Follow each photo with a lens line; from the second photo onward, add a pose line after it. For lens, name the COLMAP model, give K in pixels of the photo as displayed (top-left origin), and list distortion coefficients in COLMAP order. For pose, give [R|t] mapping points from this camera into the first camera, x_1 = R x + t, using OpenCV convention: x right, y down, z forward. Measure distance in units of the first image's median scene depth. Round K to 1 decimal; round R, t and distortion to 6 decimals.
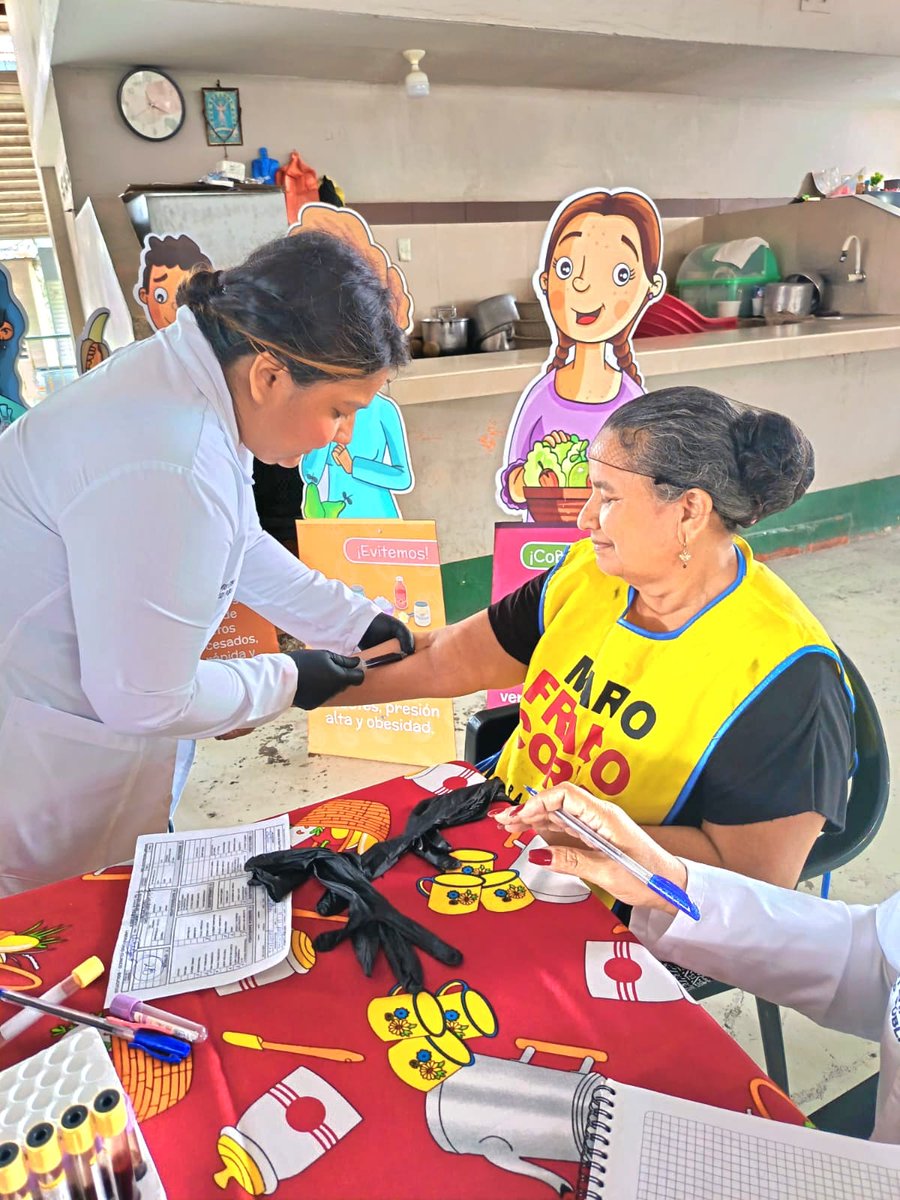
lens RADIAL K [[855.8, 0, 445.0], [0, 855.8, 604.3], [0, 0, 1]] dist [0.009936, -0.000897]
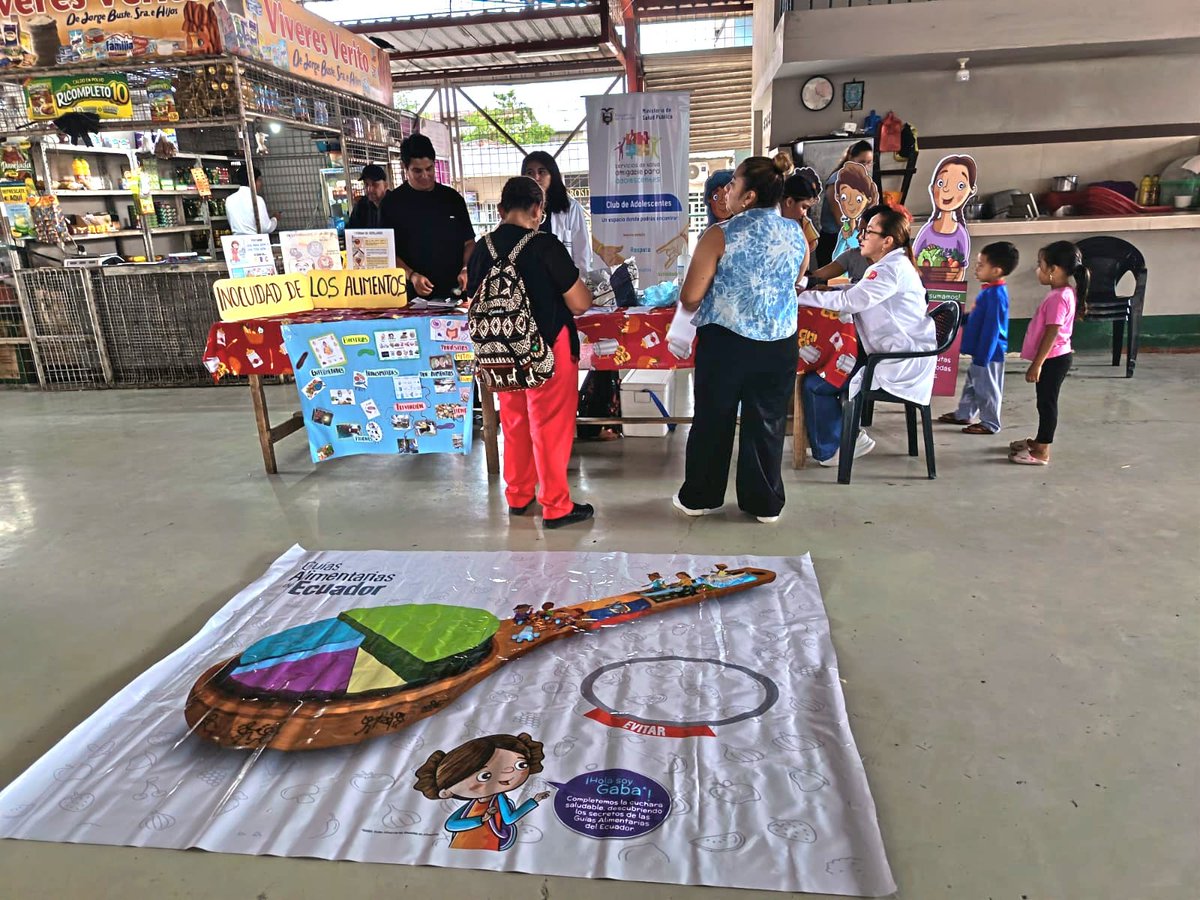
lens RADIAL K [[855.8, 0, 597.0], [0, 855.8, 447.2], [0, 0, 1]] dist [0.009936, -0.000897]
pose [[0.849182, 0.165231, -0.501586, 0.341304], [-0.187547, 0.982237, 0.006049, 0.291028], [0.493676, 0.088934, 0.865086, -0.856580]]
